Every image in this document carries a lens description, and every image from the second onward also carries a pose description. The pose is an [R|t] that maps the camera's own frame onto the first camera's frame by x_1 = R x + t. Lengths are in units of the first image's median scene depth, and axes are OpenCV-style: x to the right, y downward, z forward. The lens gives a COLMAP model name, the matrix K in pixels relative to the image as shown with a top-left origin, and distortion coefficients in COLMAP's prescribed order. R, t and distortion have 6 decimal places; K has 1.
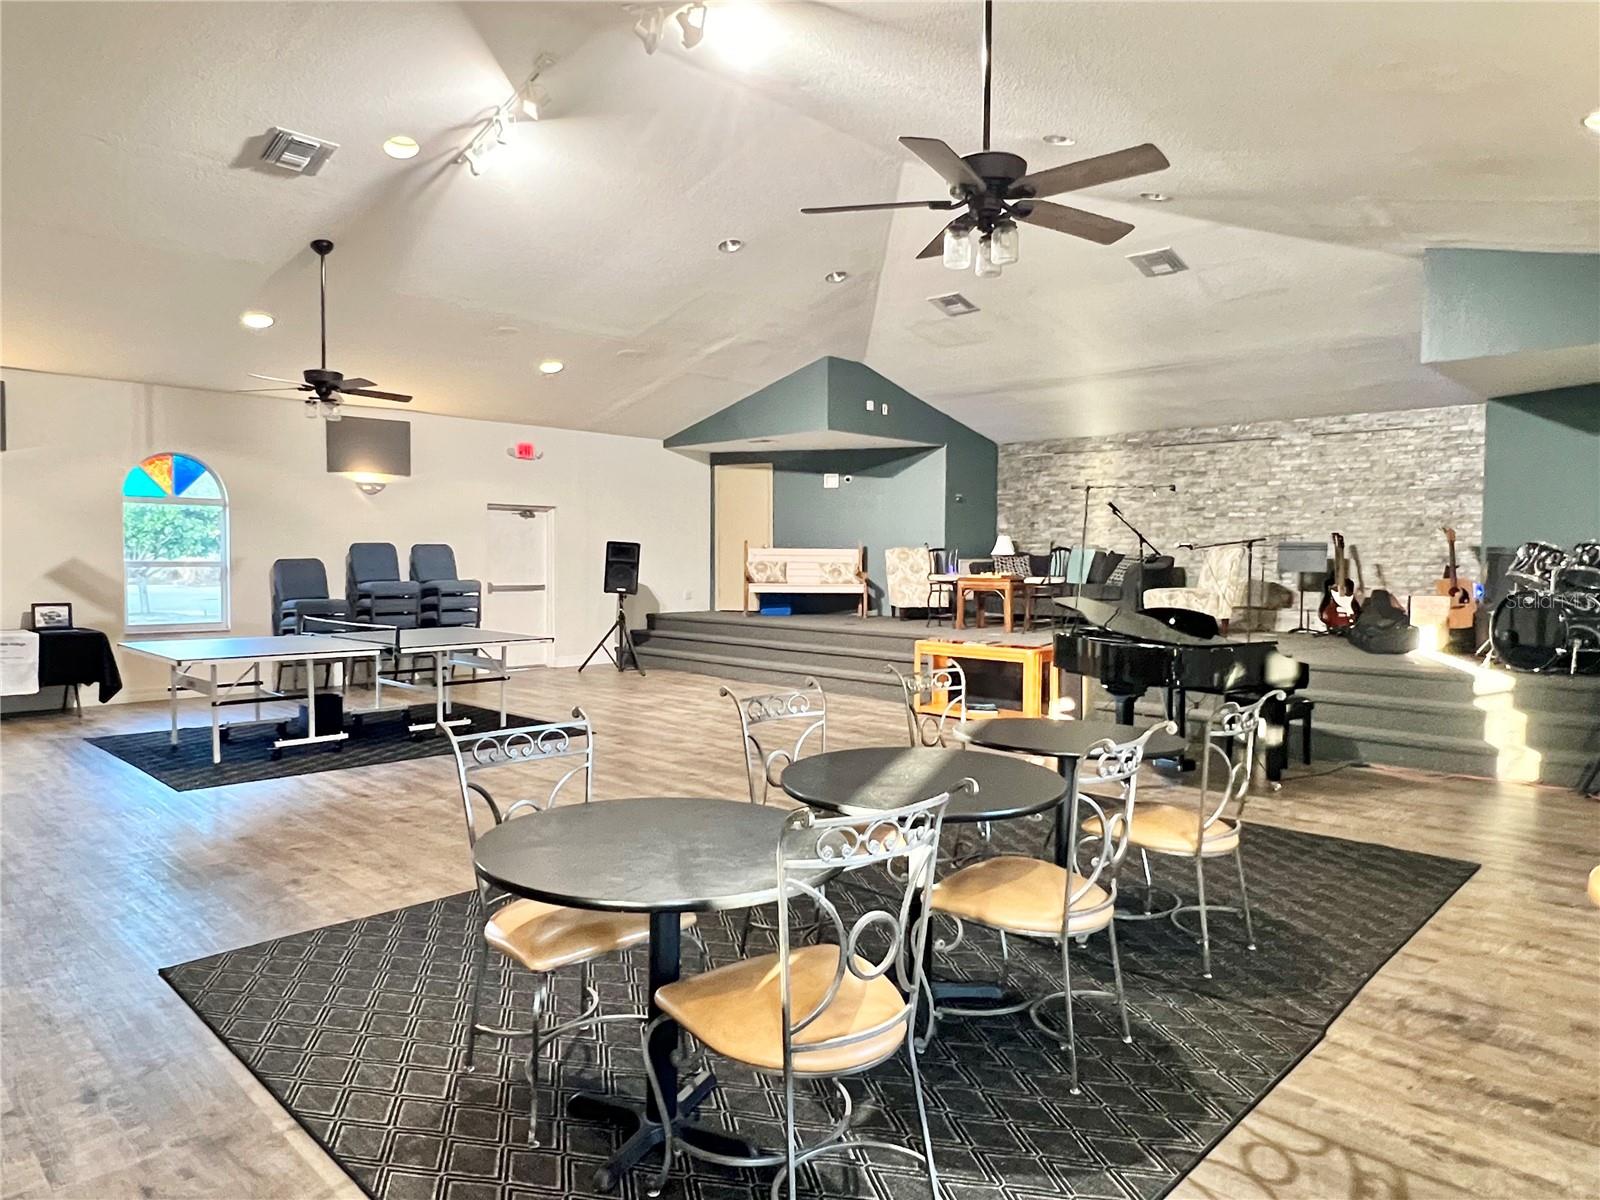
lens RADIAL K [[1013.6, 0, 787.8], [0, 1013.6, 594.7], [0, 0, 1]] dist [0.000573, -0.004750]
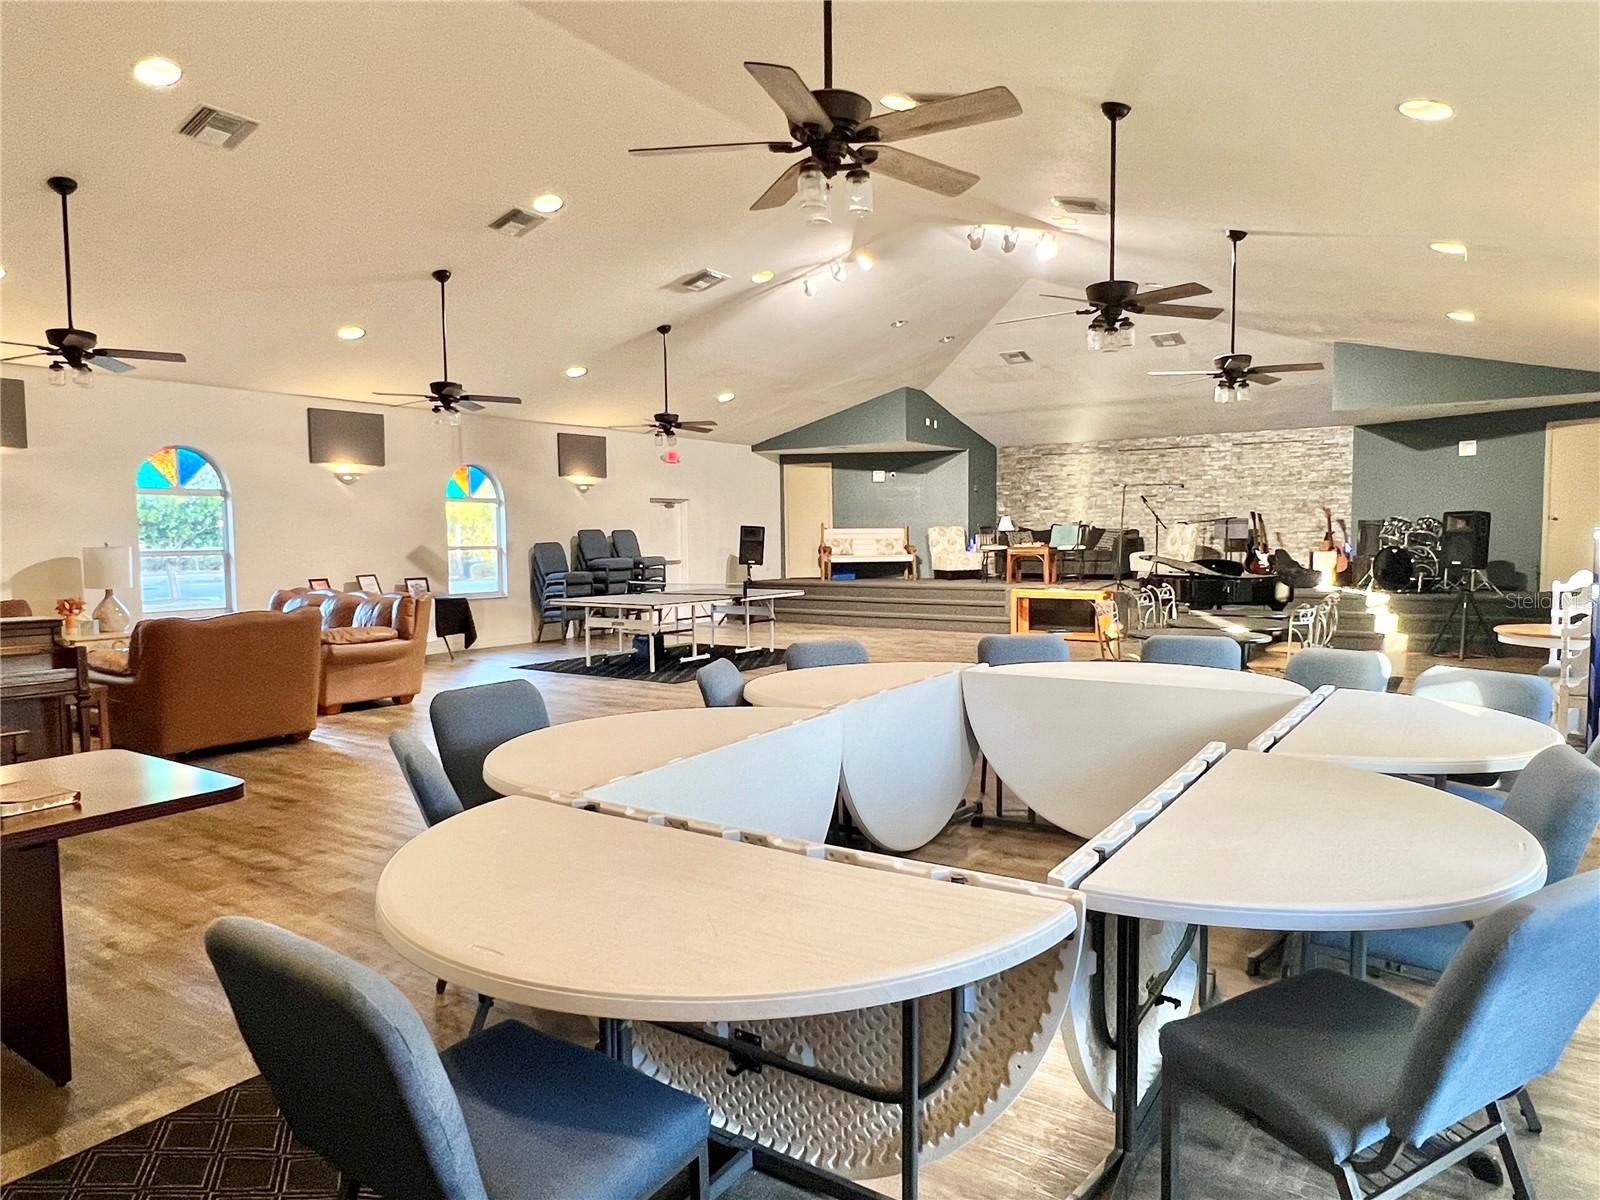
lens RADIAL K [[1013.6, 0, 788.1], [0, 1013.6, 600.5], [0, 0, 1]] dist [0.000573, -0.004750]
pose [[0.985419, -0.028823, 0.167686, -0.341068], [0.024430, 0.999304, 0.028201, 0.009209], [-0.168382, -0.023693, 0.985437, -0.313088]]
